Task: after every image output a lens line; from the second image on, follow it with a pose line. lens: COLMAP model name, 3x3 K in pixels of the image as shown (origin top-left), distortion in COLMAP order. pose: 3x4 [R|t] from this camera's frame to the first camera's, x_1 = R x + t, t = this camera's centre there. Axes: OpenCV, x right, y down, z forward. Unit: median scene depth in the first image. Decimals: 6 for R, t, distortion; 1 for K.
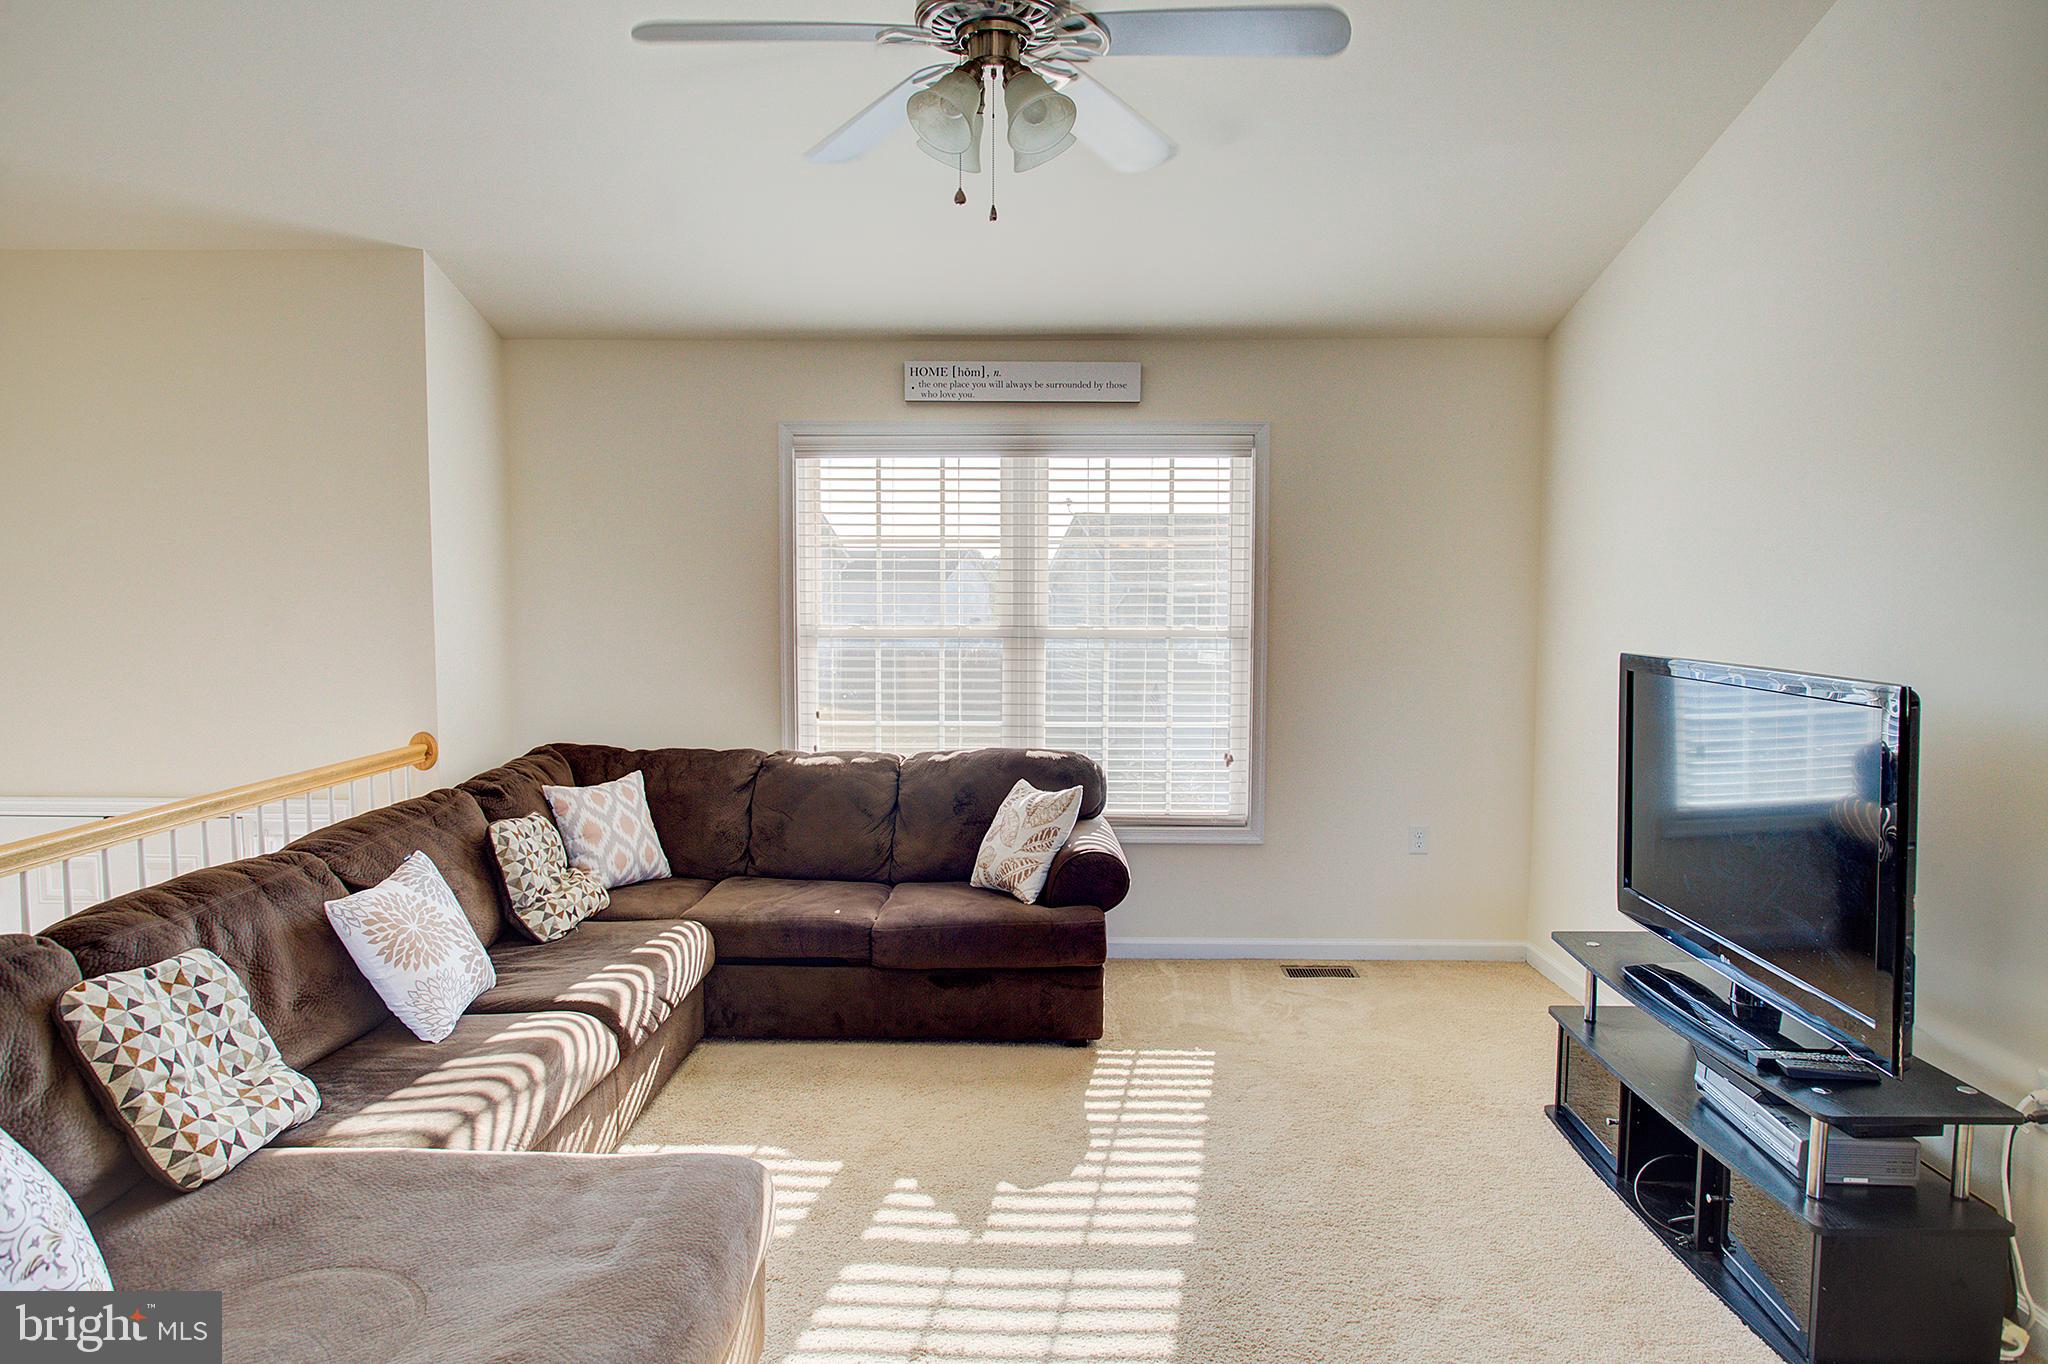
lens RADIAL K [[1253.2, 0, 1024.0], [0, 1253.2, 682.0], [0, 0, 1]] dist [0.007208, 0.002455]
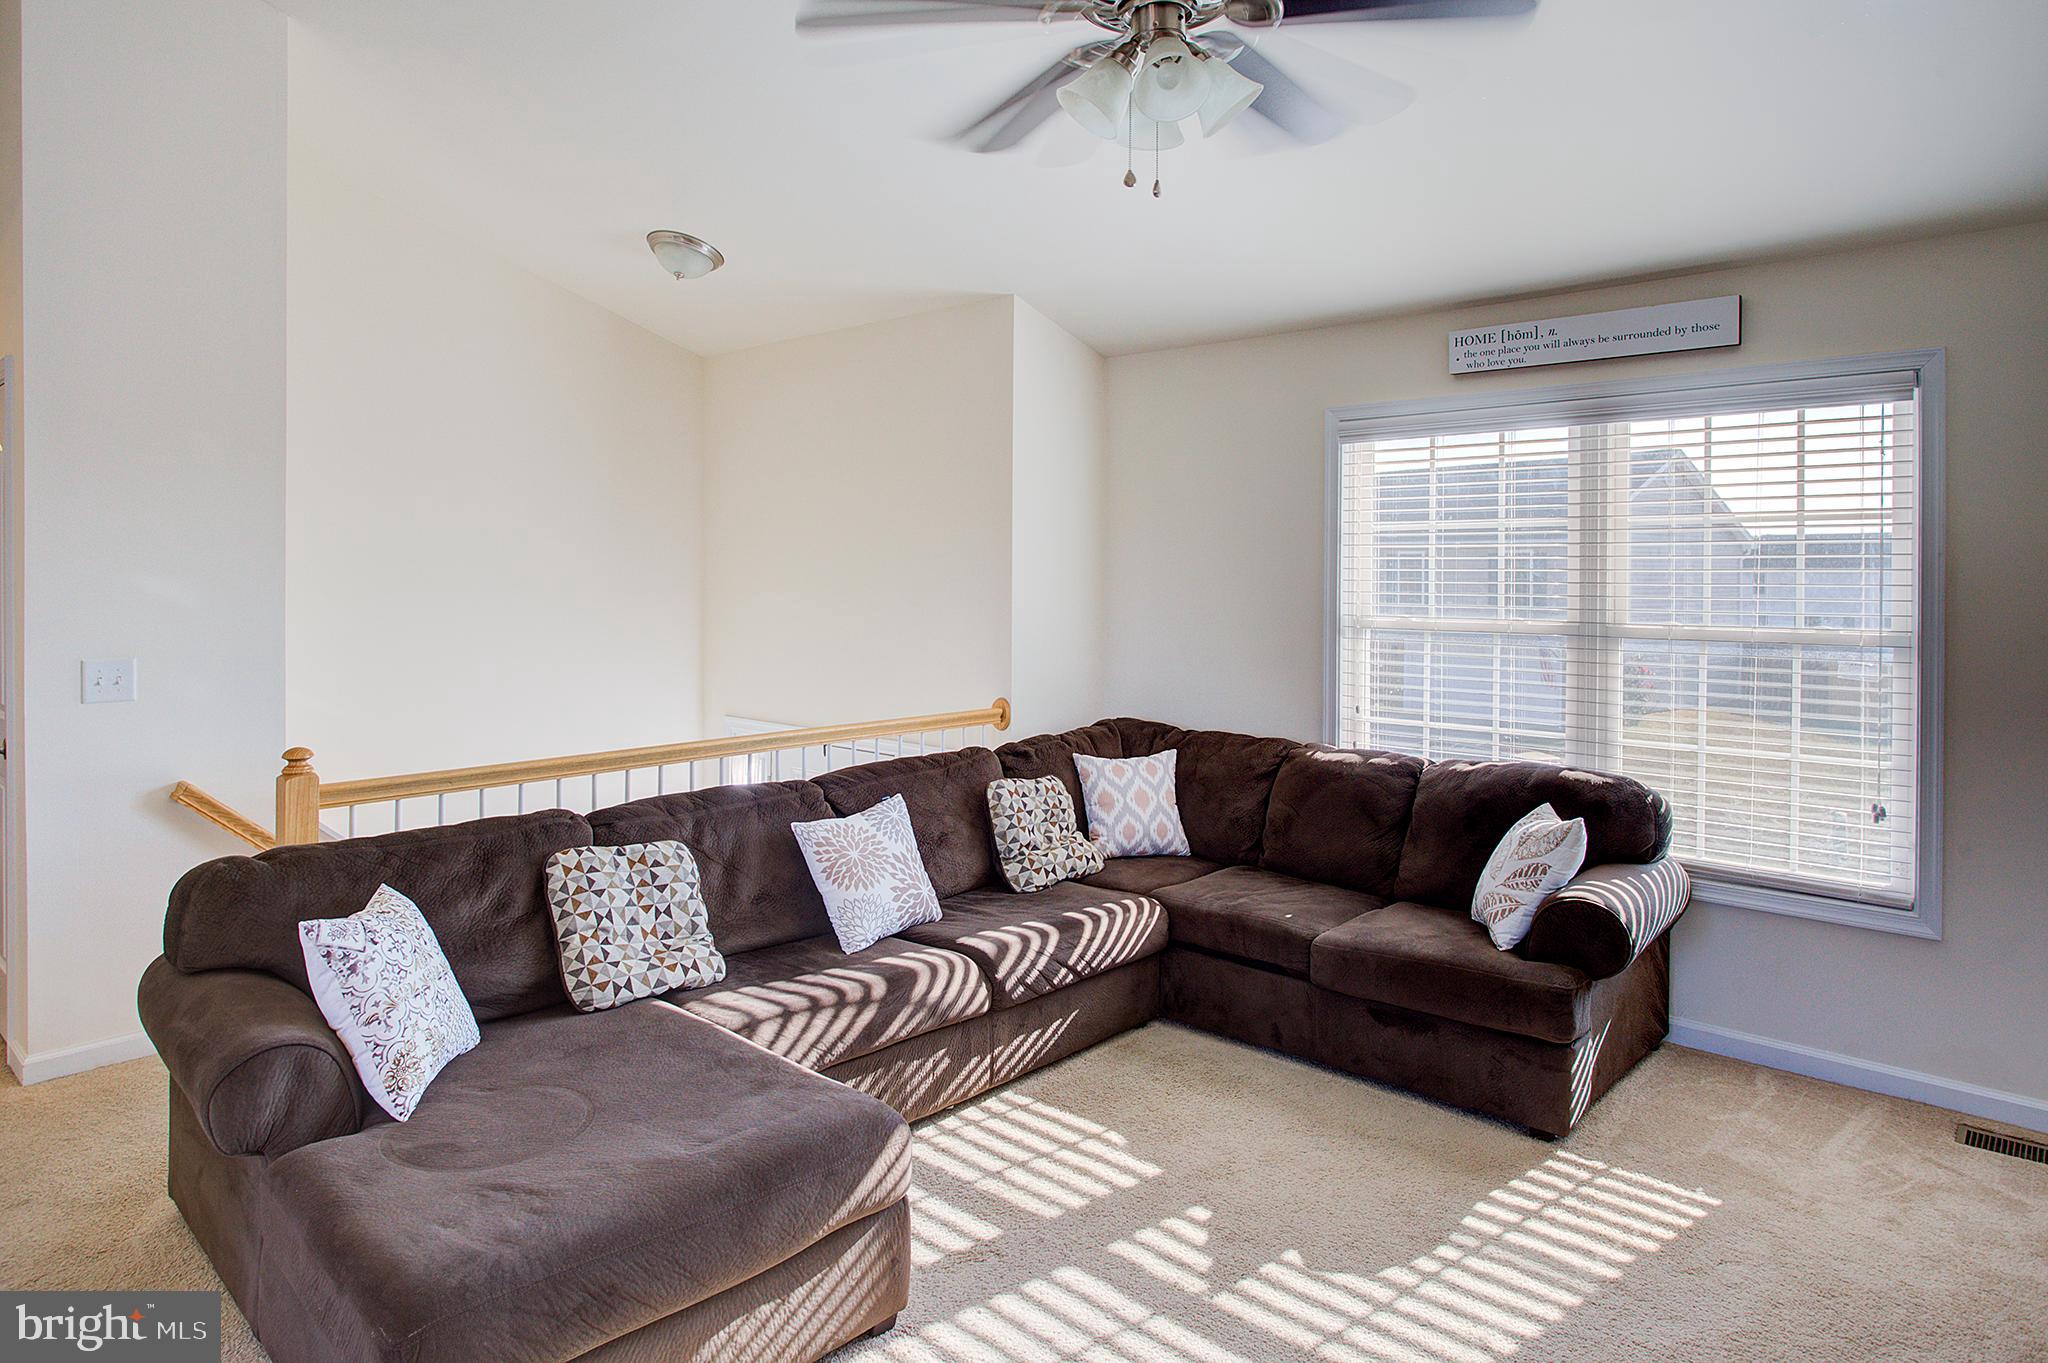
lens RADIAL K [[1239.2, 0, 1022.5], [0, 1239.2, 574.9], [0, 0, 1]] dist [-0.002095, 0.011429]
pose [[0.748821, 0.002123, -0.662769, 0.335625], [-0.052335, 0.997062, -0.055935, -0.012113], [0.660703, 0.076571, 0.746732, 0.153088]]
